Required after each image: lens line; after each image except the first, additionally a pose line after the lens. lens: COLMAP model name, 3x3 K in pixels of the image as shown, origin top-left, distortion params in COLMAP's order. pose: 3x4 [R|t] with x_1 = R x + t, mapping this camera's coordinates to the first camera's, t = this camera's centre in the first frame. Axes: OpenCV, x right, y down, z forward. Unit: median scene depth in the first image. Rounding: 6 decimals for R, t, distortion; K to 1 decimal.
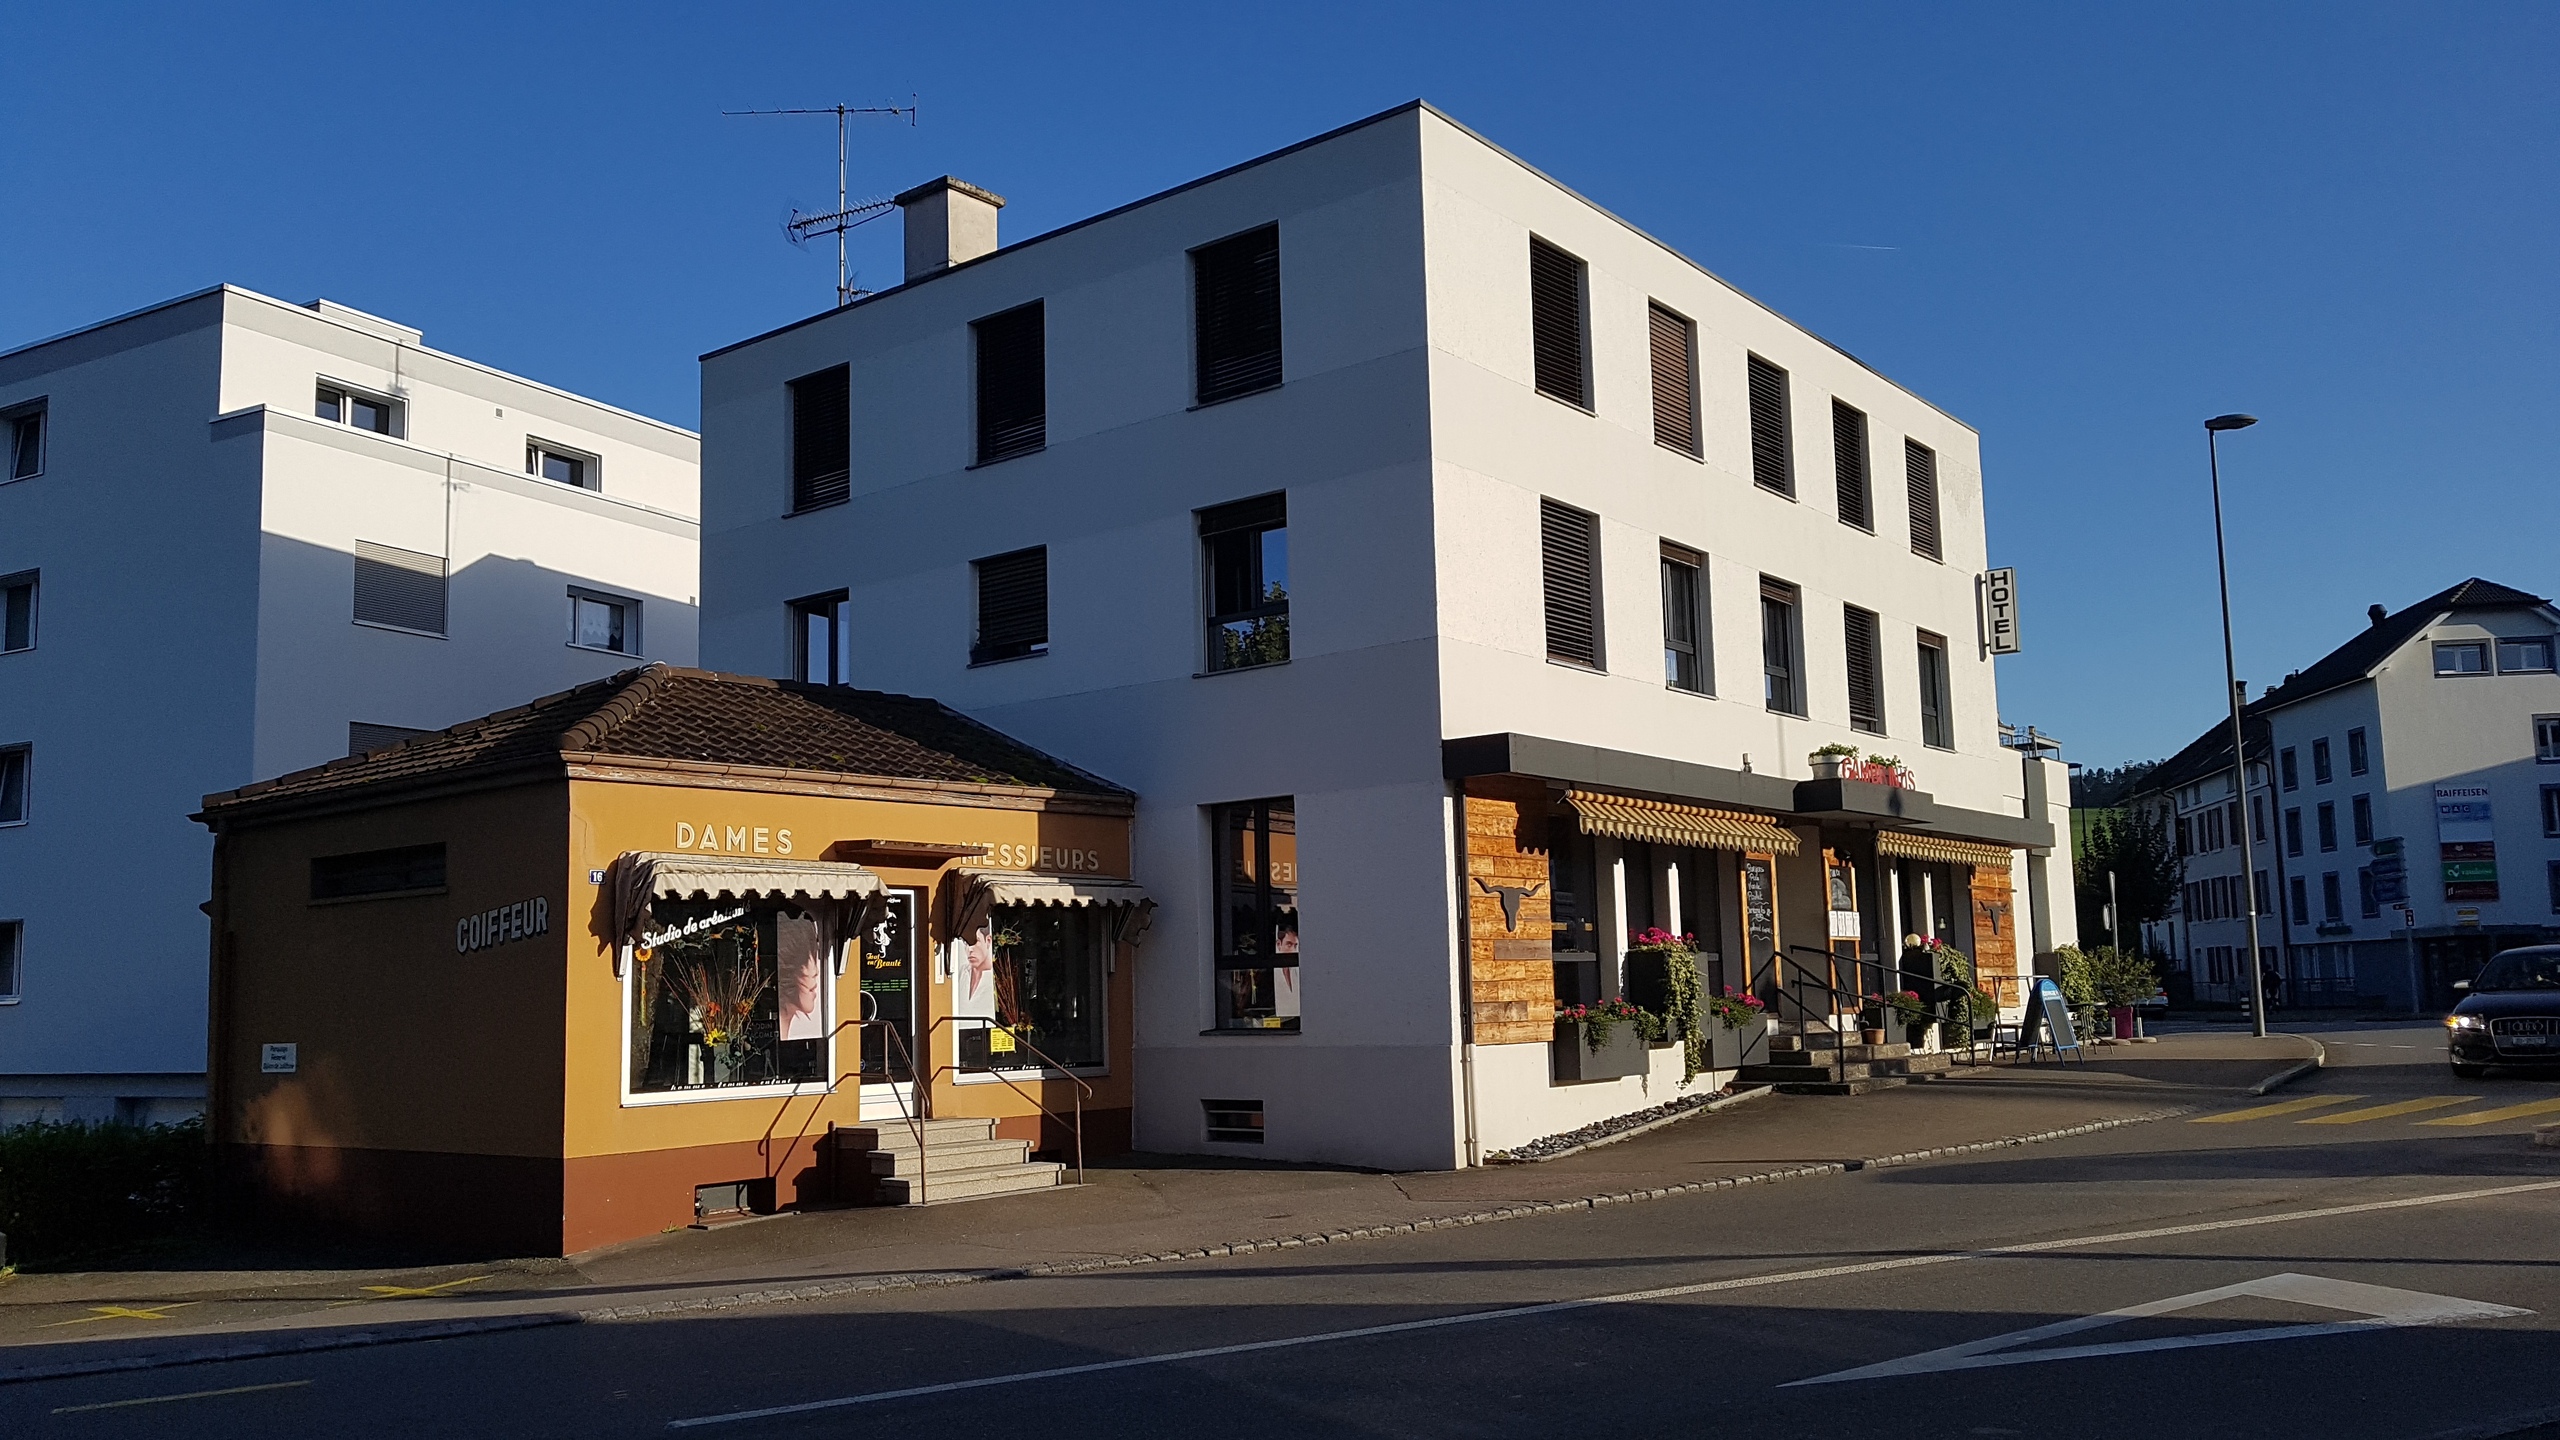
lens RADIAL K [[1979.6, 0, 1280.0], [0, 1979.6, 720.0], [0, 0, 1]] dist [-0.040042, 0.168064]
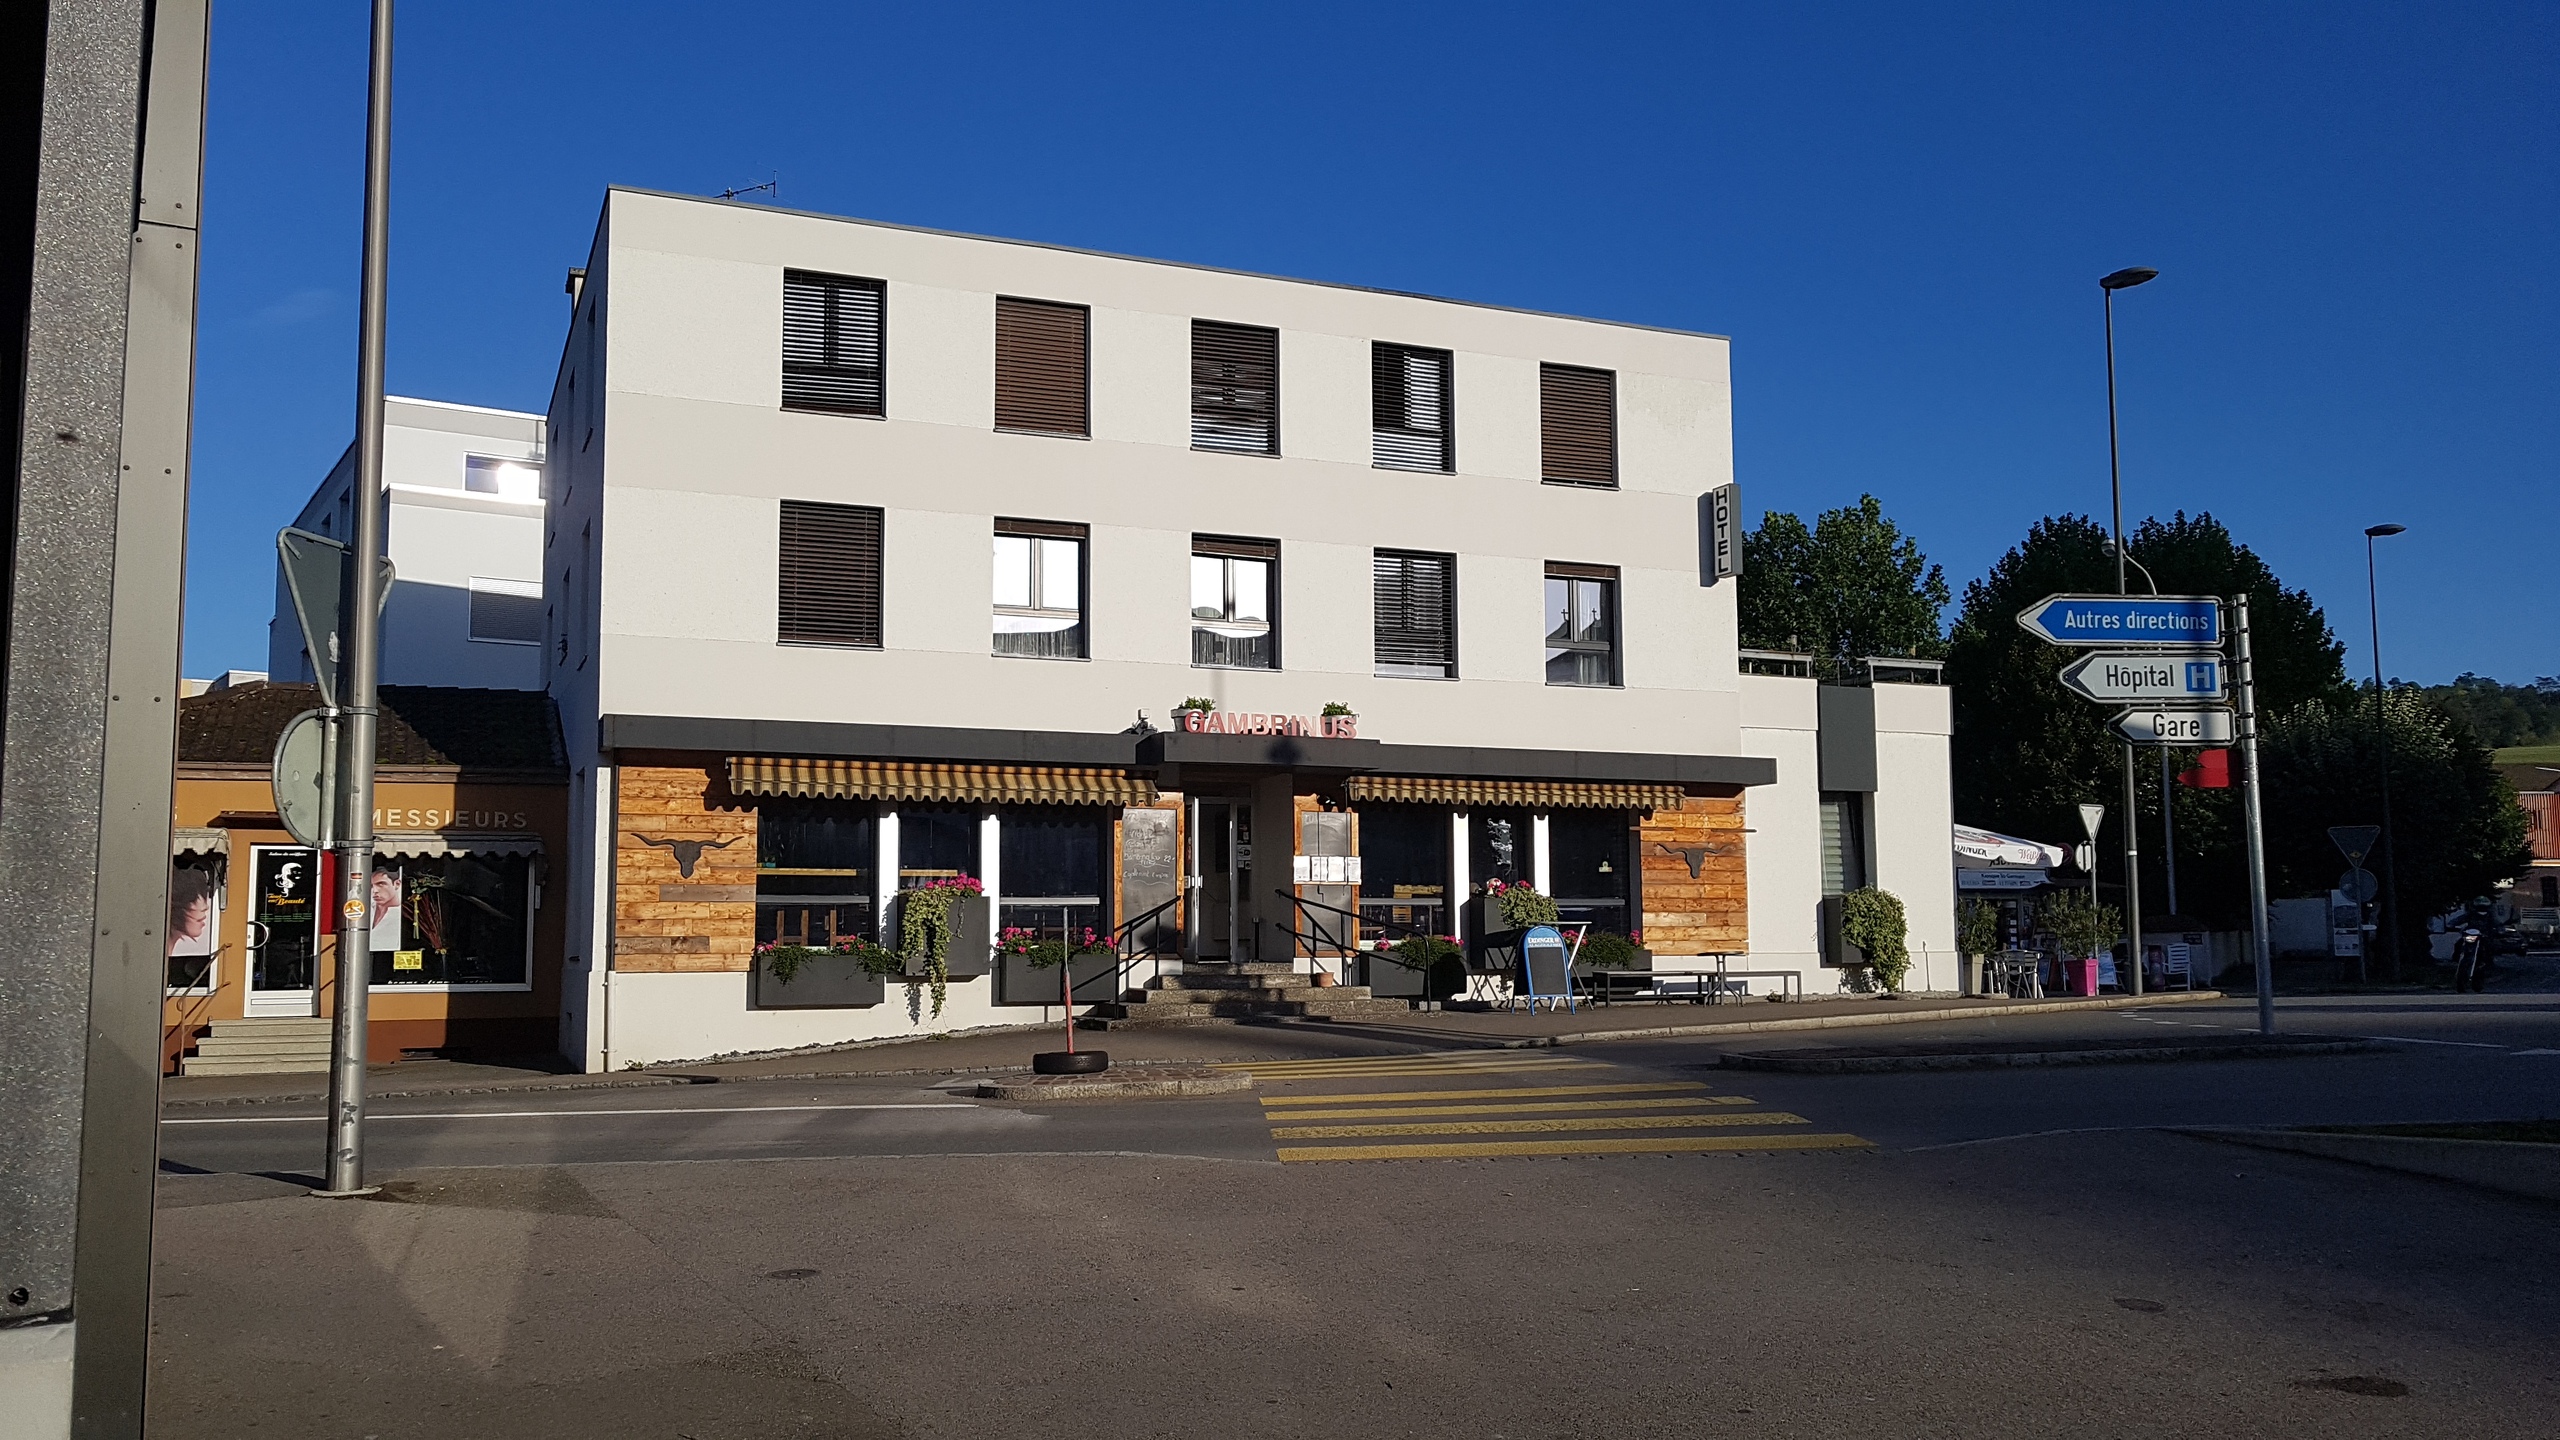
lens RADIAL K [[1979.6, 0, 1280.0], [0, 1979.6, 720.0], [0, 0, 1]] dist [-0.040042, 0.168064]
pose [[0.879885, -0.036295, -0.473799, 0.982540], [0.050708, 0.998557, 0.017675, 0.009616], [0.472473, -0.039577, 0.880456, 0.127901]]
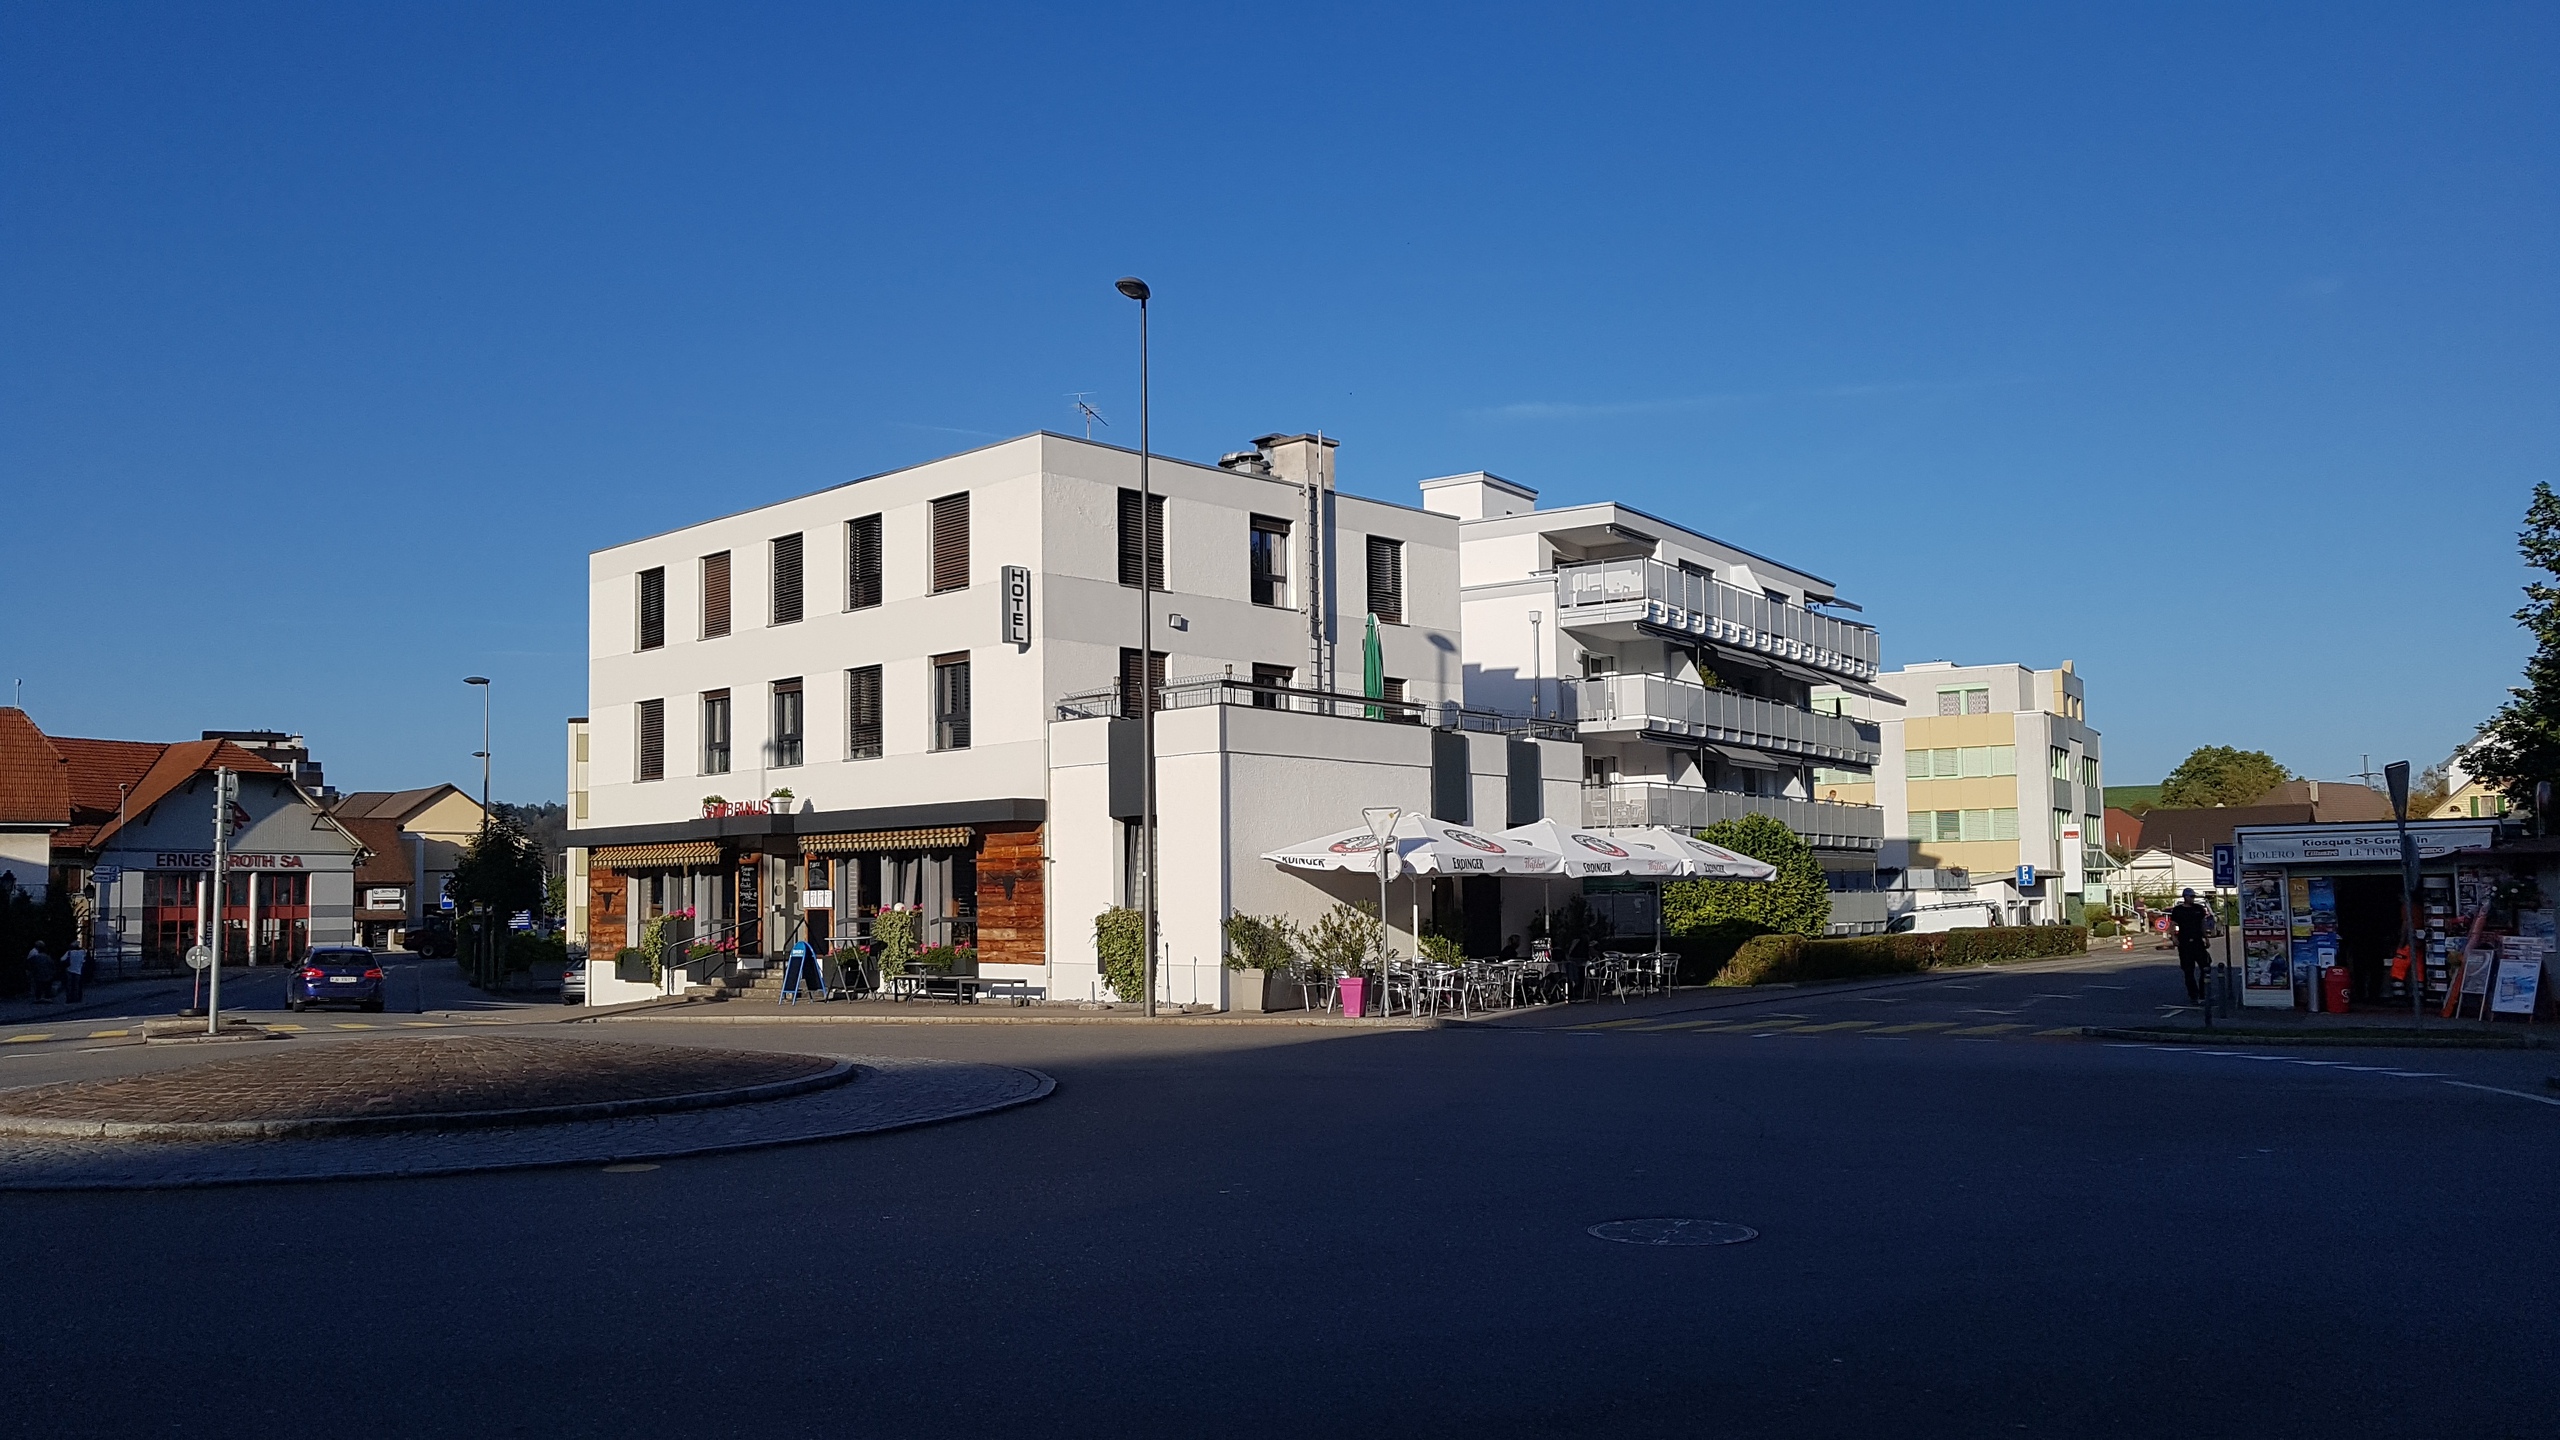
lens RADIAL K [[1979.6, 0, 1280.0], [0, 1979.6, 720.0], [0, 0, 1]] dist [-0.040042, 0.168064]
pose [[-0.072678, -0.081057, -0.994056, 2.297564], [0.139818, 0.986021, -0.090624, 0.203878], [0.987506, -0.145574, -0.060329, 1.926139]]
